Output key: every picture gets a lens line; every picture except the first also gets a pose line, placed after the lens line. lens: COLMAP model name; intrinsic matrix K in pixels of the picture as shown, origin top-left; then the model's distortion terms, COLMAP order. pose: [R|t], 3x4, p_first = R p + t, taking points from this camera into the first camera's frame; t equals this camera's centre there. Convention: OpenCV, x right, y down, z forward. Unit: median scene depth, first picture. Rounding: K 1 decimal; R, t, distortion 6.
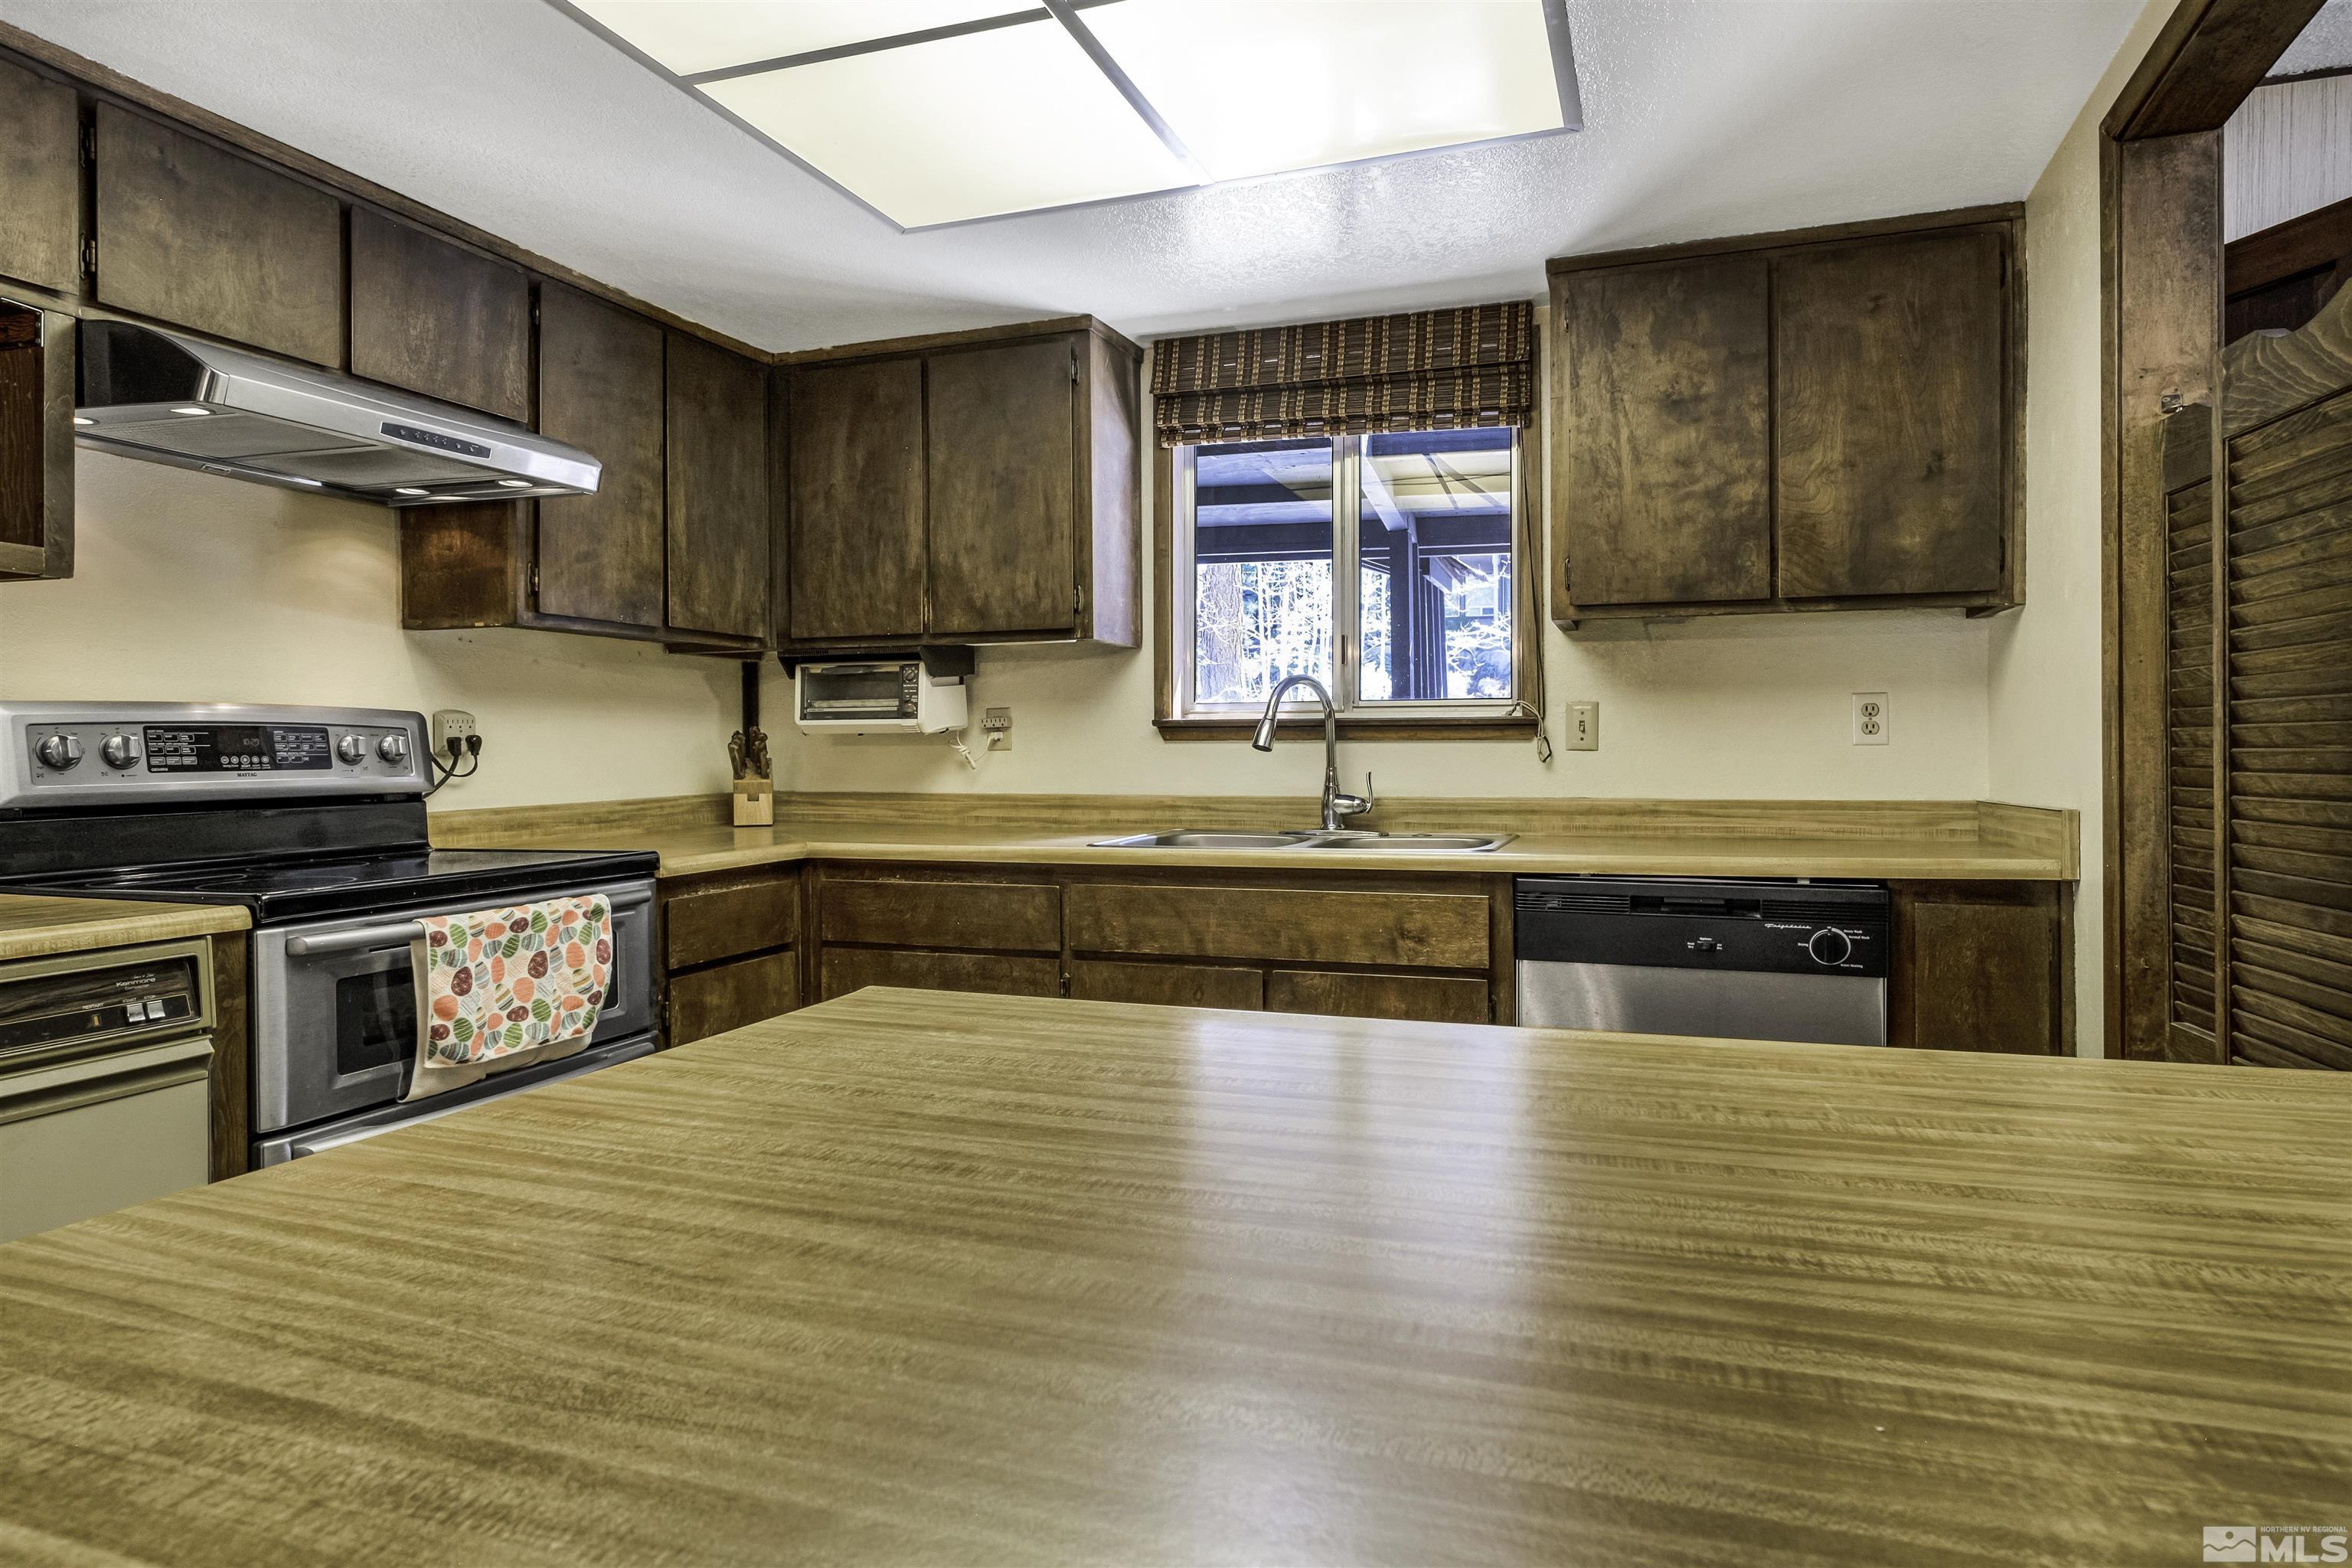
lens RADIAL K [[1297.8, 0, 1183.7], [0, 1297.8, 756.5], [0, 0, 1]] dist [0.000976, 0.000256]
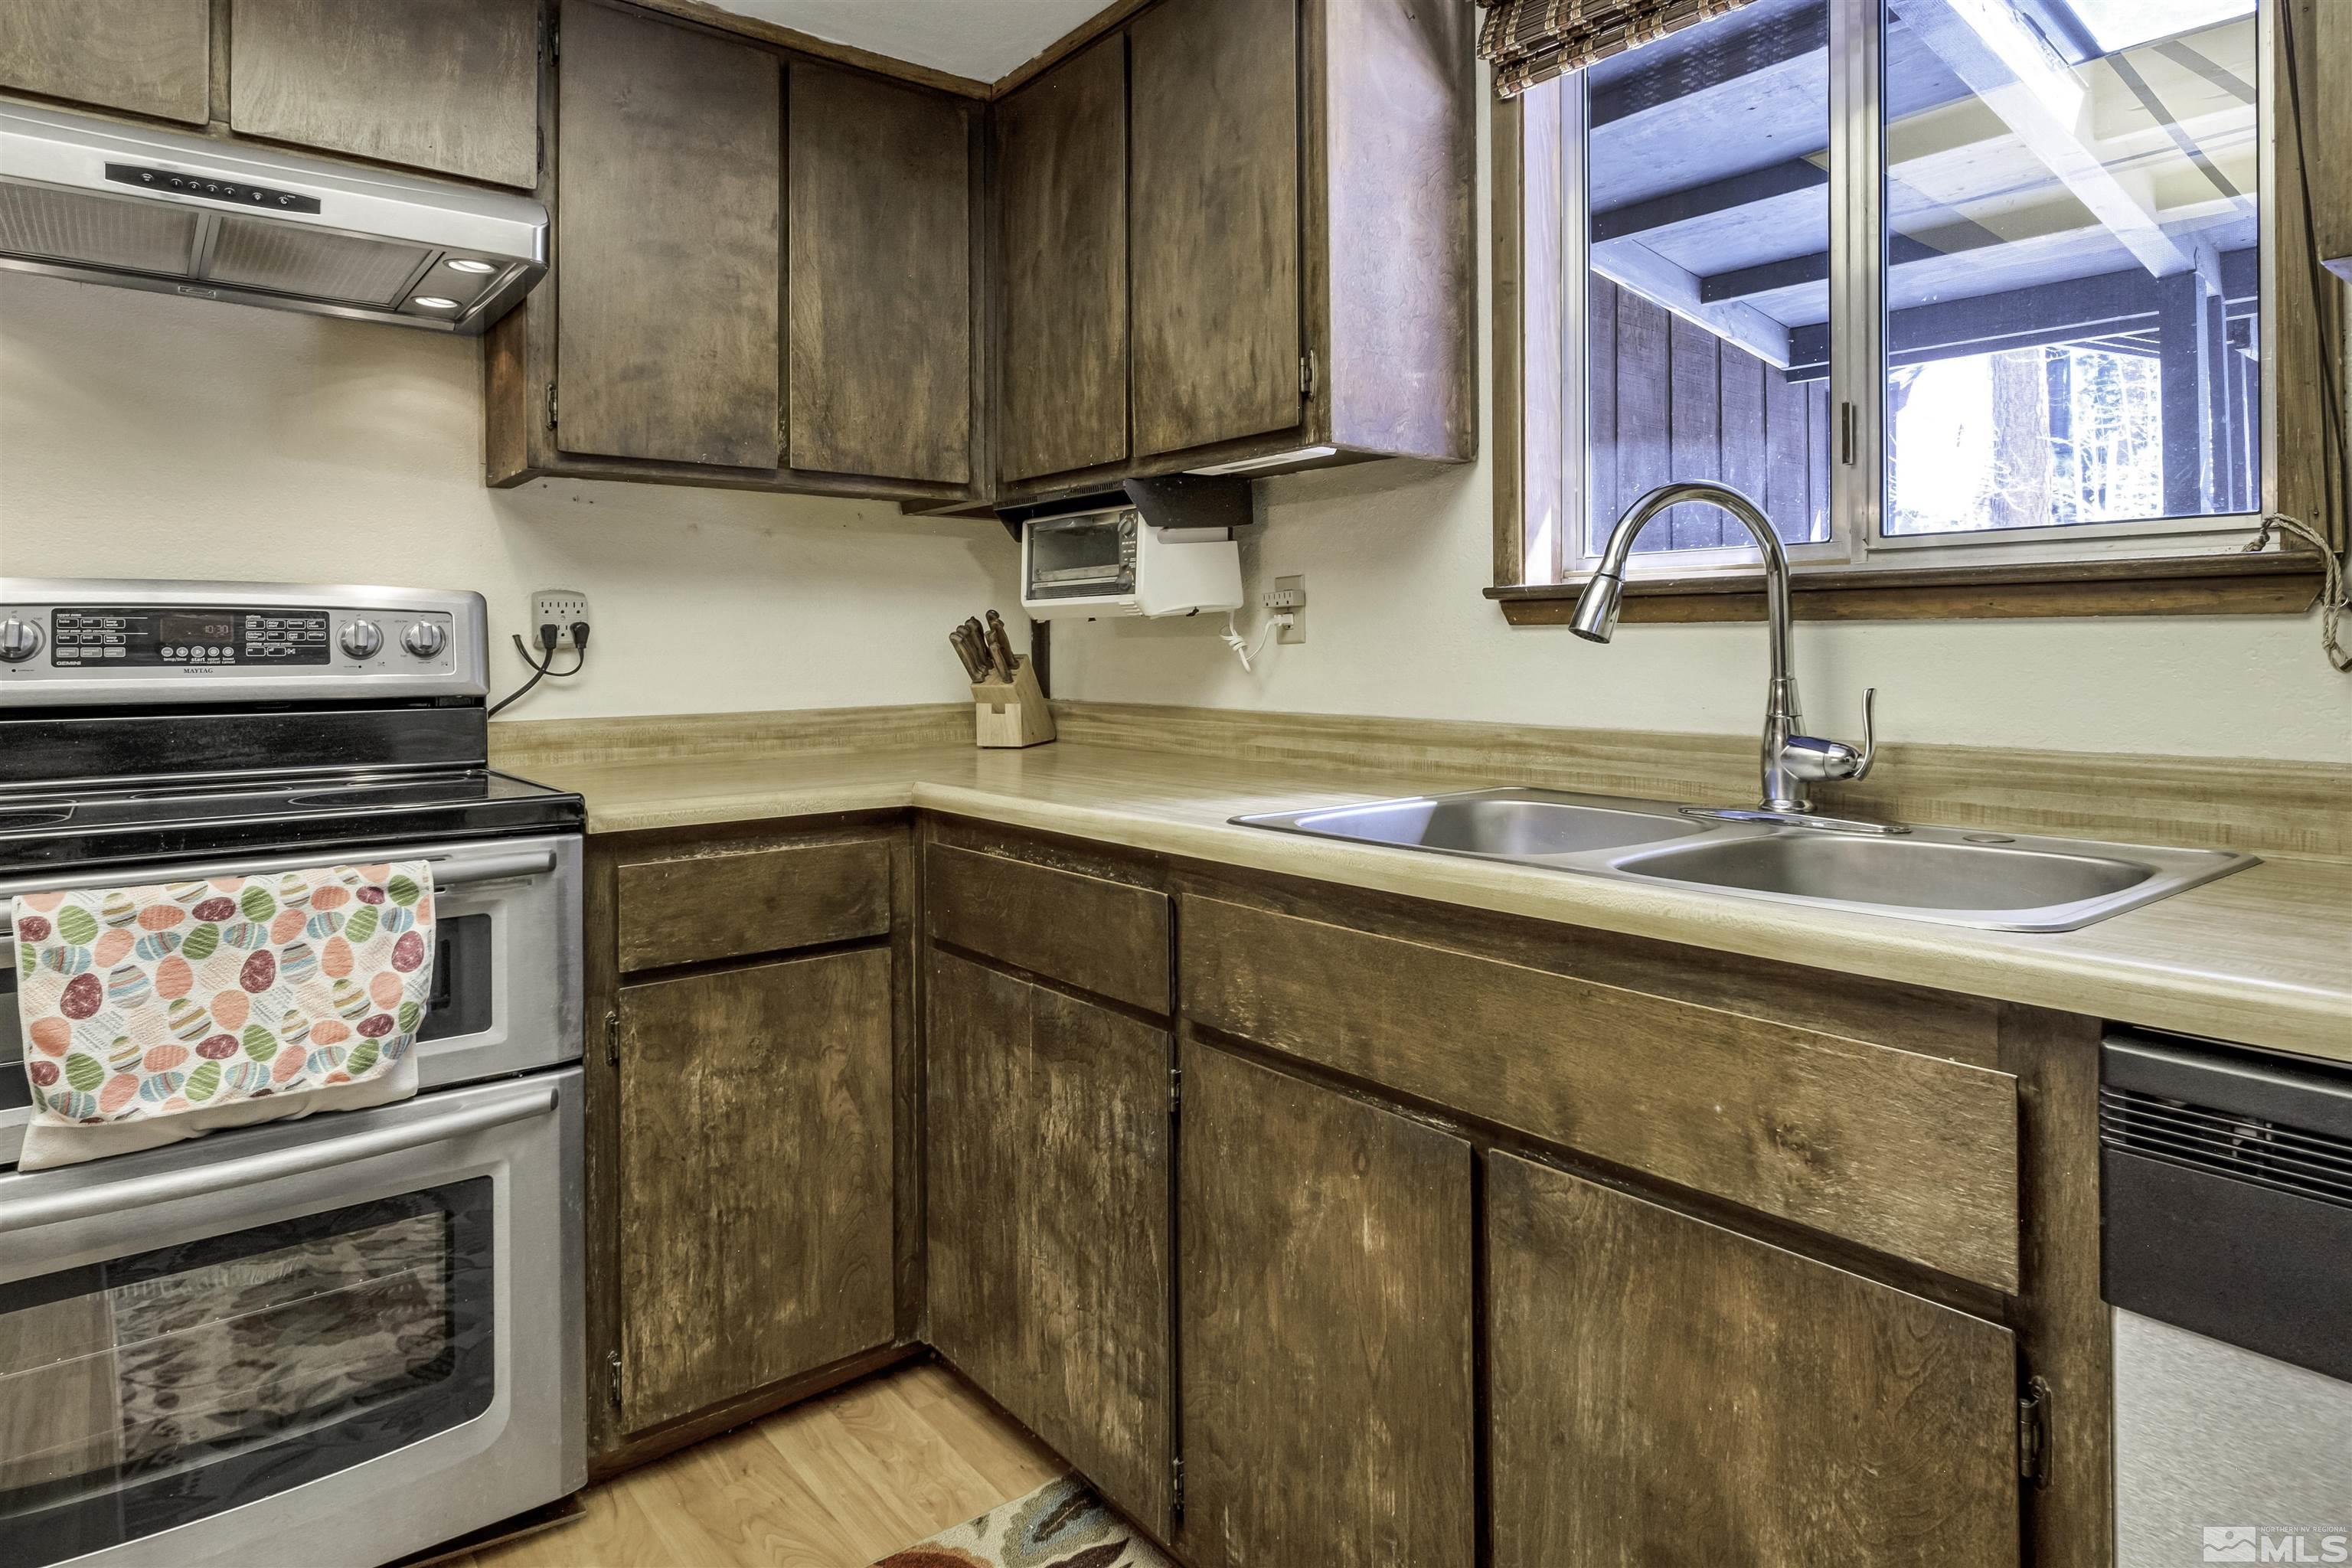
lens RADIAL K [[1381.8, 0, 1196.5], [0, 1381.8, 636.7], [0, 0, 1]] dist [-0.003110, 0.000646]
pose [[0.867419, -0.002323, -0.497573, 0.209244], [-0.004657, 0.999907, -0.012786, 0.001194], [0.497557, 0.013408, 0.867328, 0.541606]]
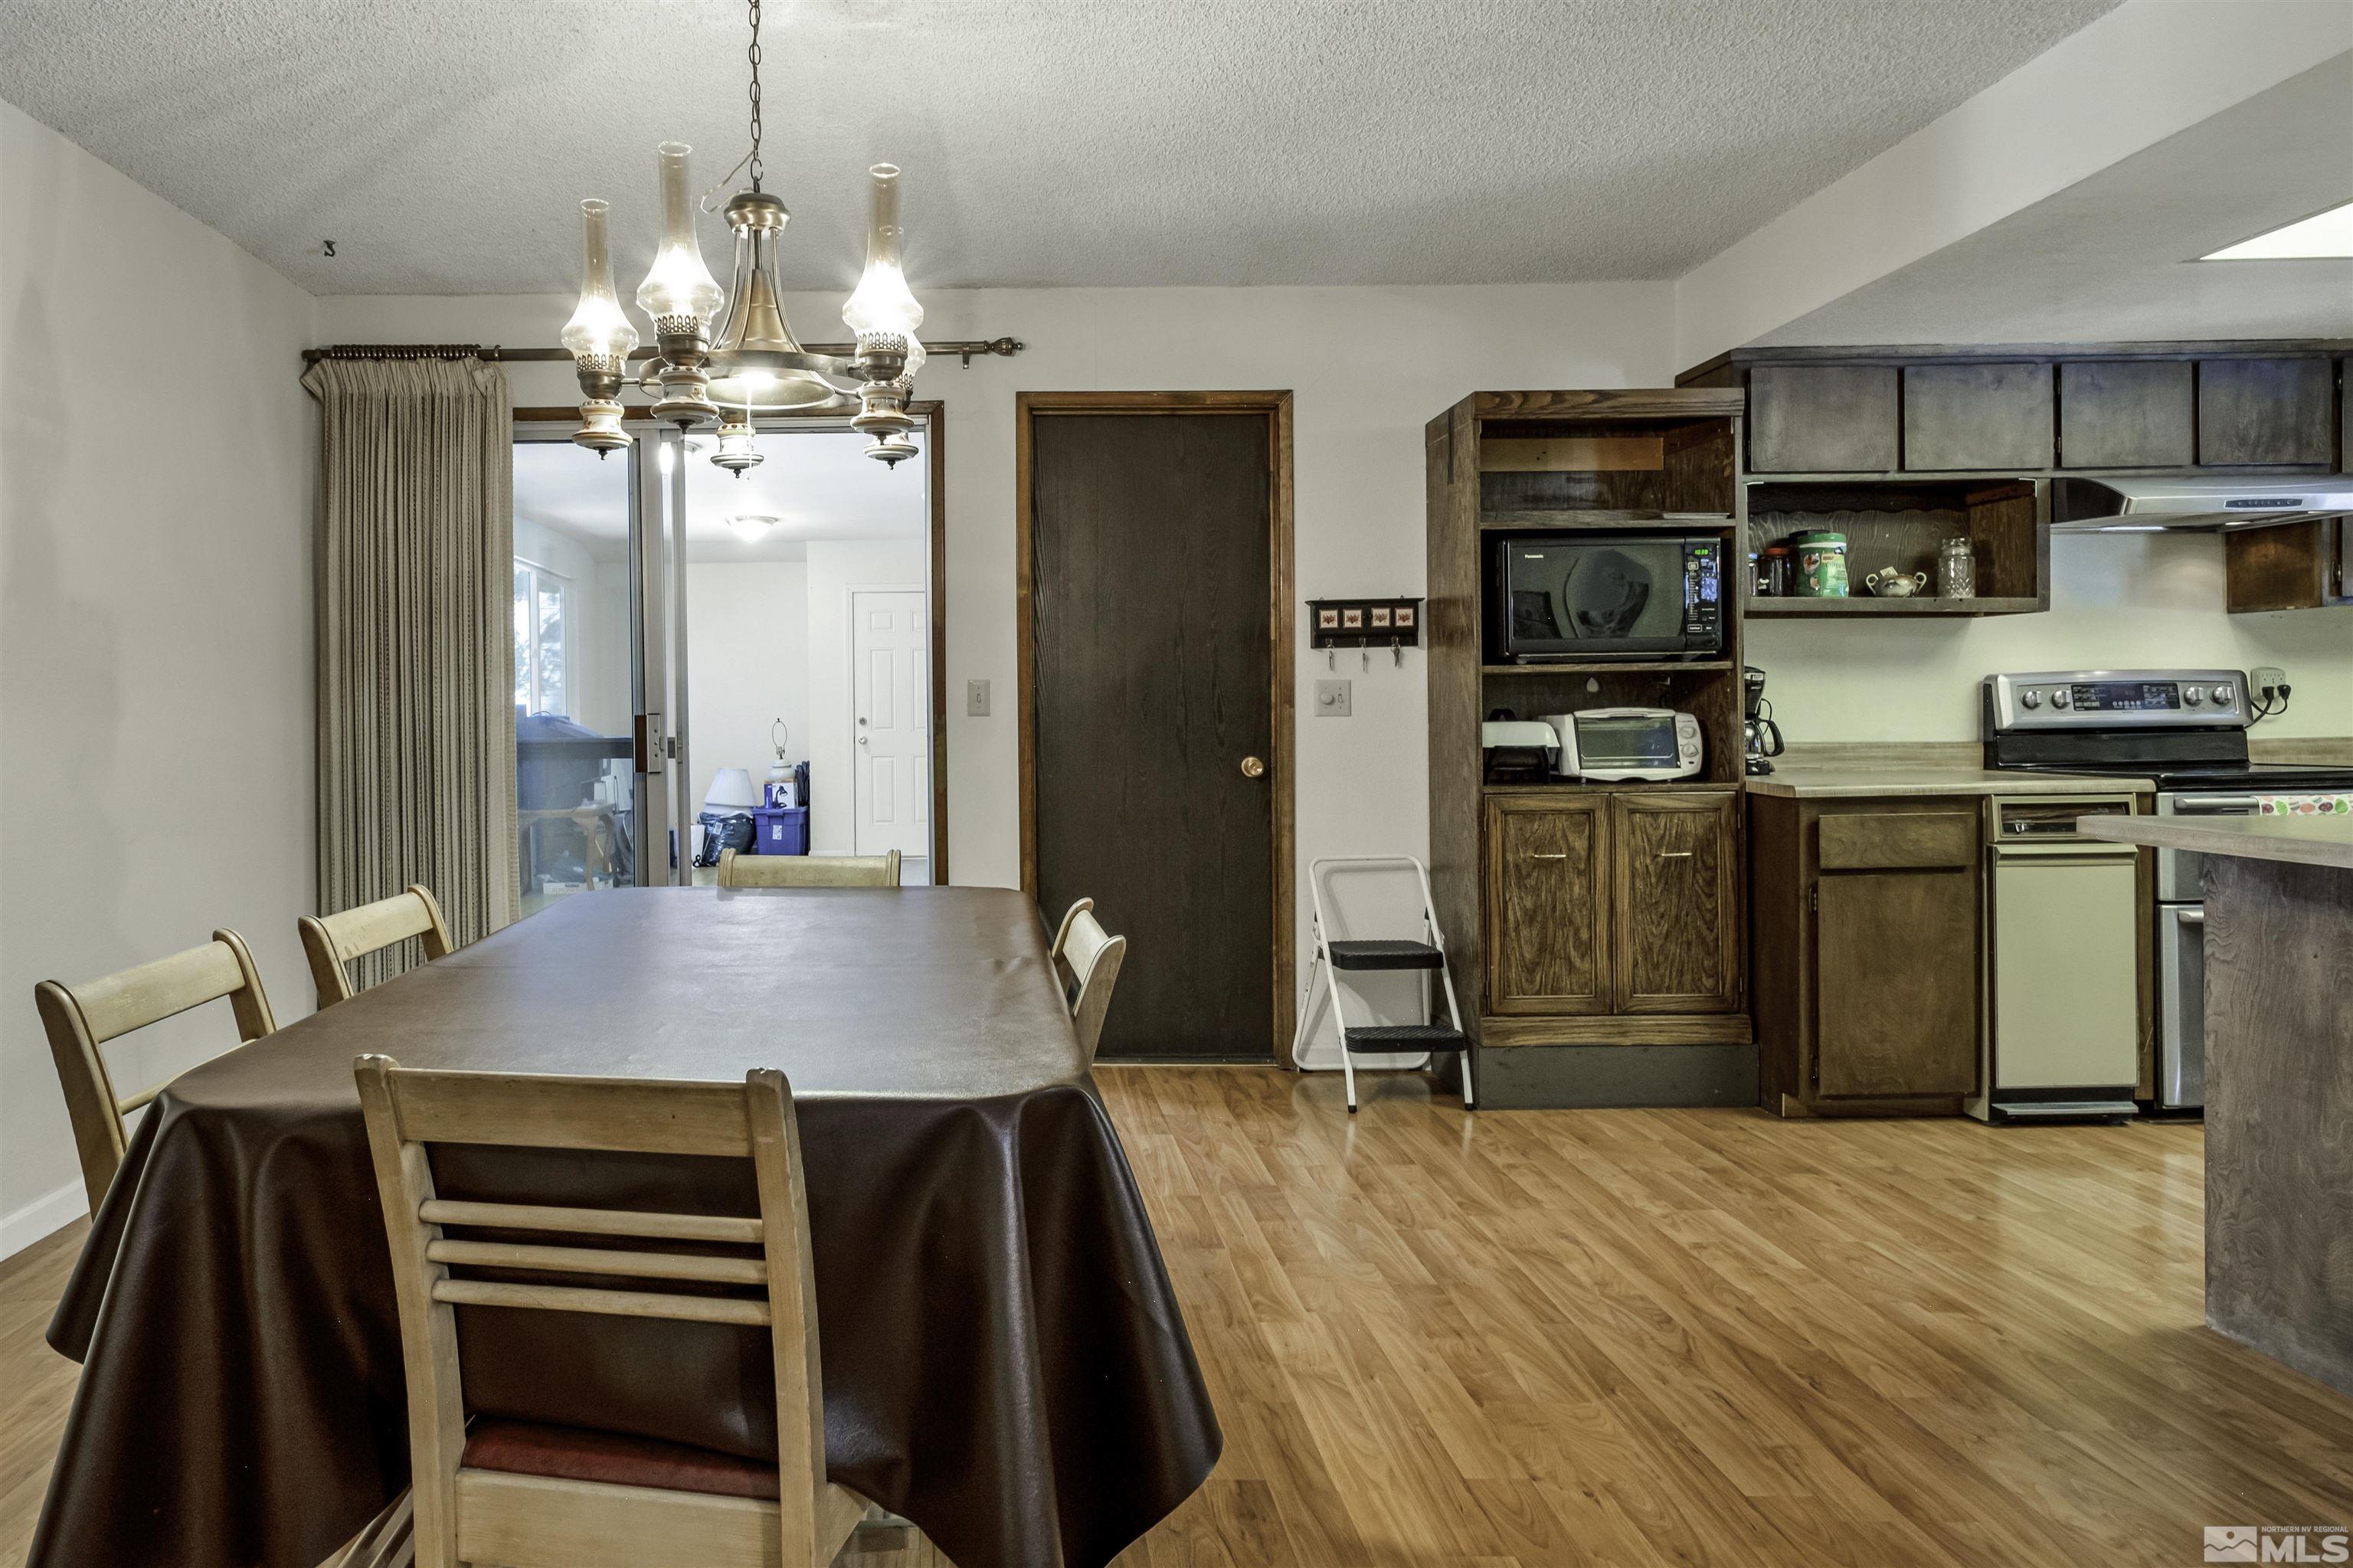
lens RADIAL K [[1401.5, 0, 1024.6], [0, 1401.5, 725.4], [0, 0, 1]] dist [-0.003203, 0.002570]
pose [[0.346447, 0.005560, -0.938053, 0.446438], [0.008783, 0.999919, 0.009171, 0.001605], [0.938029, -0.011416, 0.346370, -0.892976]]
